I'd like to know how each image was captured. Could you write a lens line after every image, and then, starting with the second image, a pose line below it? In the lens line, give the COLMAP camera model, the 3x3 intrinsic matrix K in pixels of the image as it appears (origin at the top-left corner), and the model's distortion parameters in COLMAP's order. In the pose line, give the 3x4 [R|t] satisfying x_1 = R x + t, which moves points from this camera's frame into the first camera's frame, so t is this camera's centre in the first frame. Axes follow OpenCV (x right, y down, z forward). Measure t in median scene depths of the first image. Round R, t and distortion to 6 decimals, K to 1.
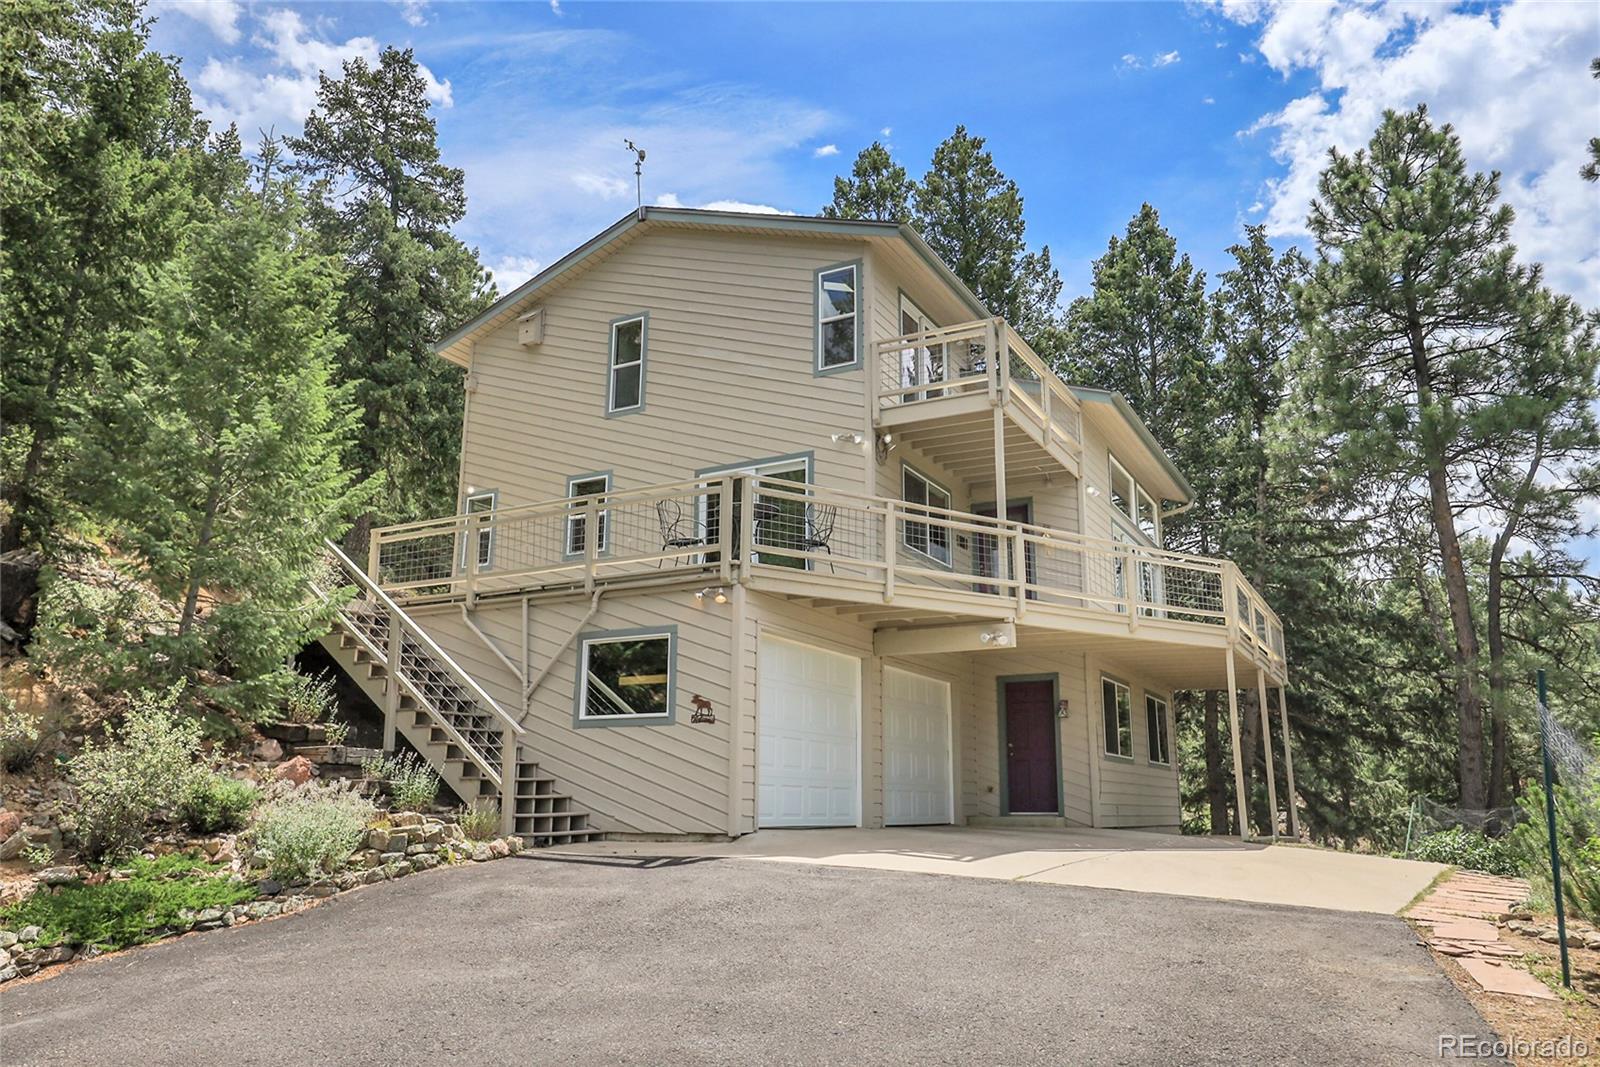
lens RADIAL K [[1031.3, 0, 800.0], [0, 1031.3, 533.5], [0, 0, 1]] dist [-0.026161, 0.002428]
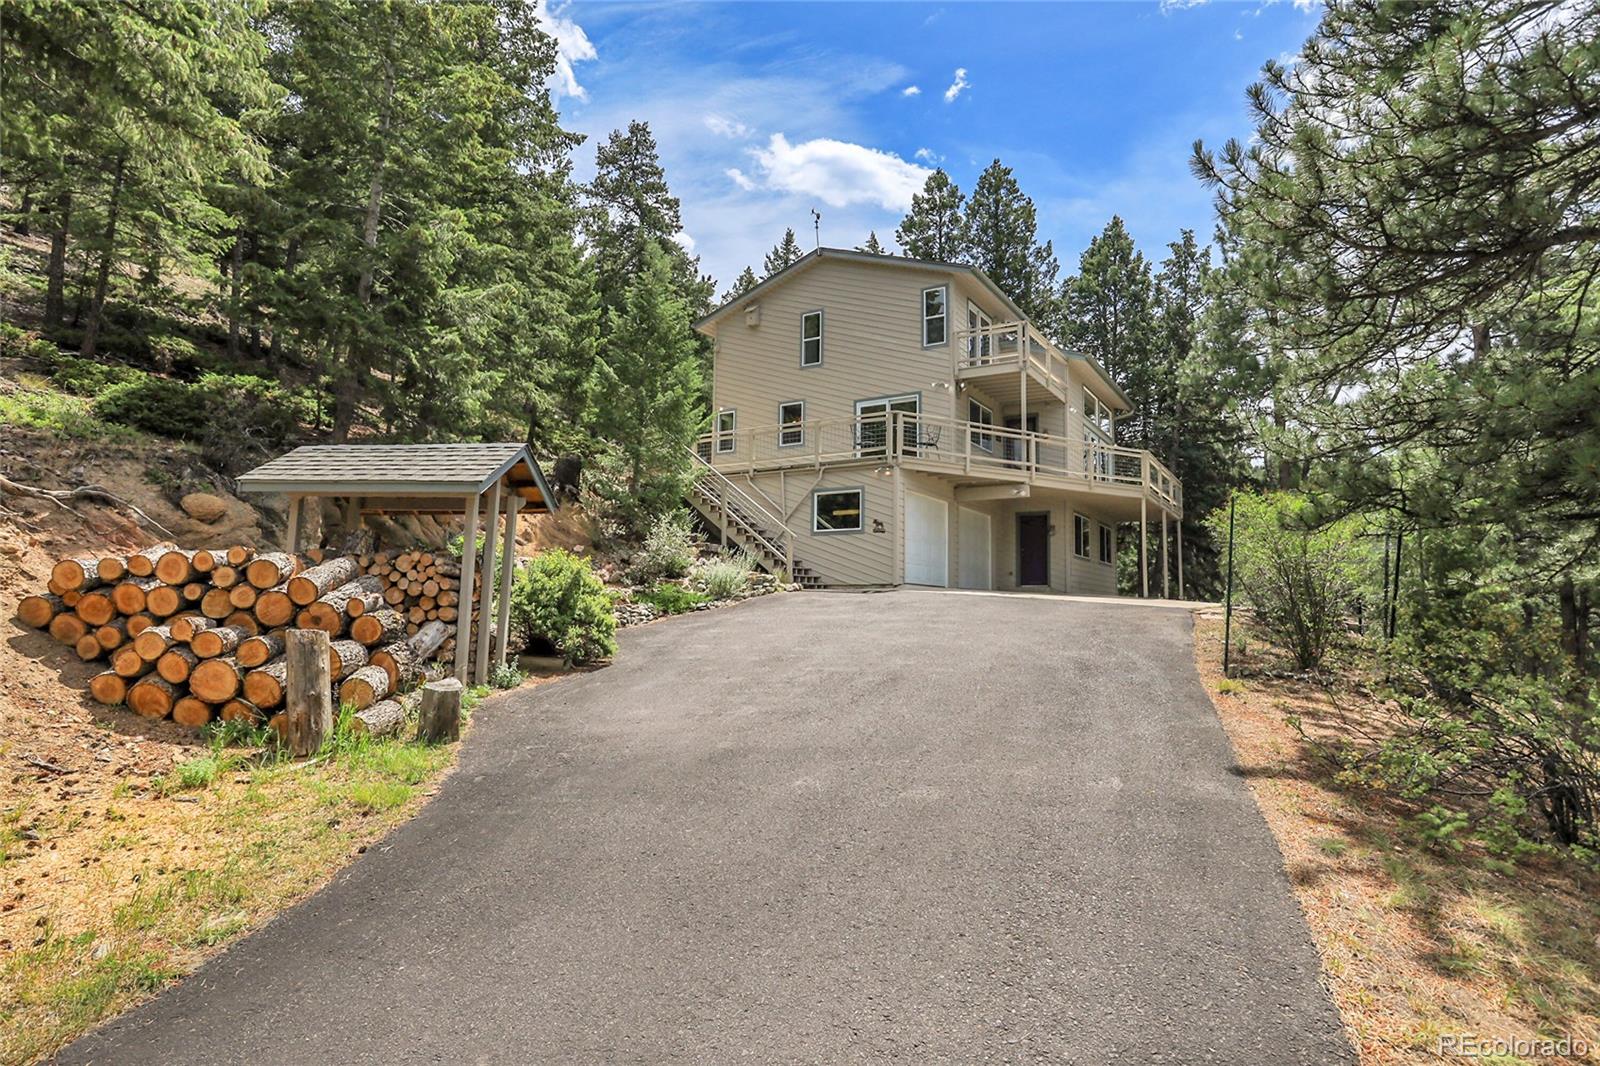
lens RADIAL K [[812.6, 0, 800.0], [0, 812.6, 533.0], [0, 0, 1]] dist [-0.046155, 0.000343]
pose [[0.998776, 0.001580, -0.049436, -0.124786], [0.005909, 0.988521, 0.150969, -0.046975], [0.049107, -0.151076, 0.987302, -0.459735]]
